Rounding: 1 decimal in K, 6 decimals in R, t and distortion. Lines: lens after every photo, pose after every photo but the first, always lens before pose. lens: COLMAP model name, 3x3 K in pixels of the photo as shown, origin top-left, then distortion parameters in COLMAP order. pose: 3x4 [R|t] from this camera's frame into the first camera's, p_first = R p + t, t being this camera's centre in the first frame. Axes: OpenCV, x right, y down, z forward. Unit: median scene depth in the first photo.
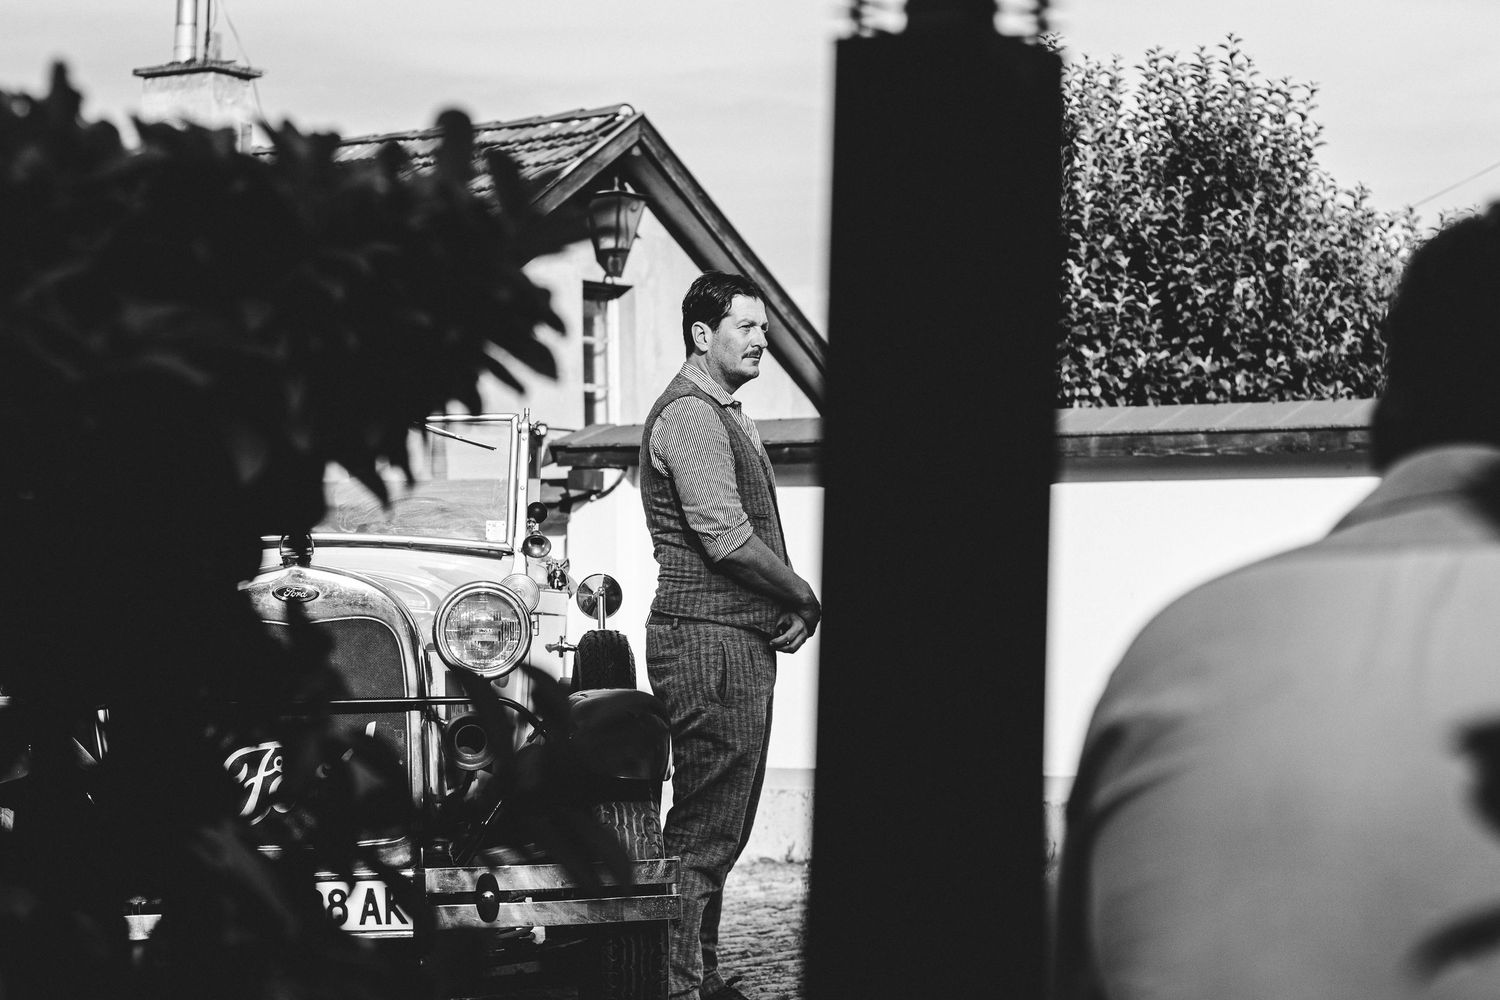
lens RADIAL K [[3431.9, 0, 750.2], [0, 3431.9, 499.8], [0, 0, 1]] dist [-0.116850, 0.000000]
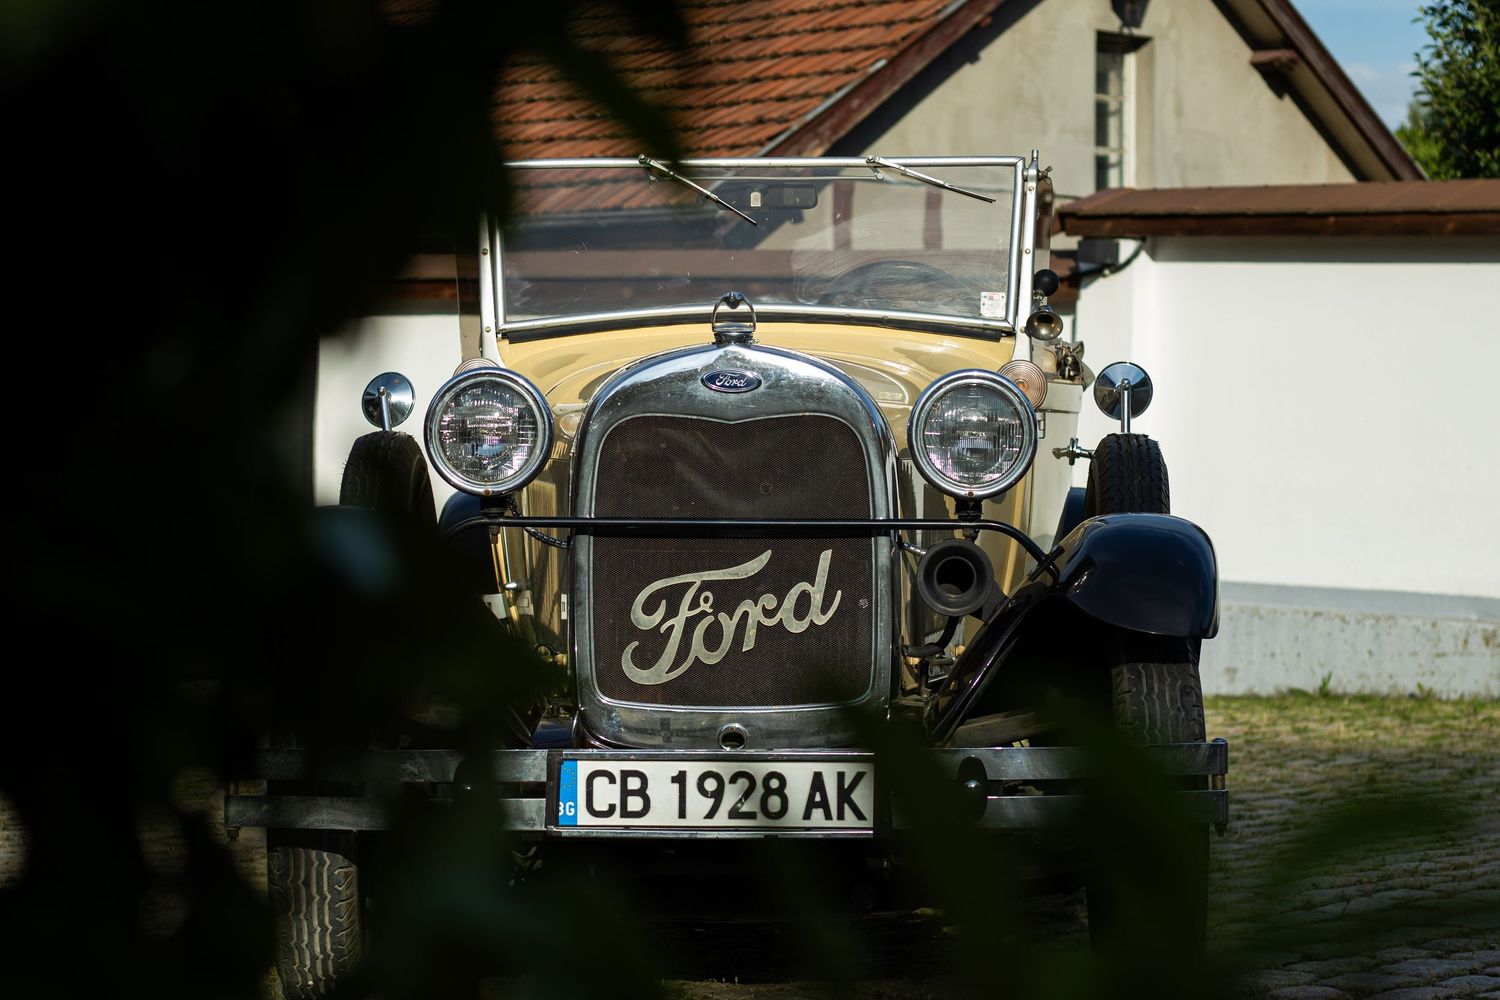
lens RADIAL K [[3431.9, 0, 751.7], [0, 3431.9, 502.3], [0, 0, 1]] dist [-0.116850, 0.000000]
pose [[0.989378, 0.022580, -0.143600, -0.014569], [-0.013299, 0.997779, 0.065263, 0.003551], [0.144754, -0.062660, 0.987482, 0.206946]]
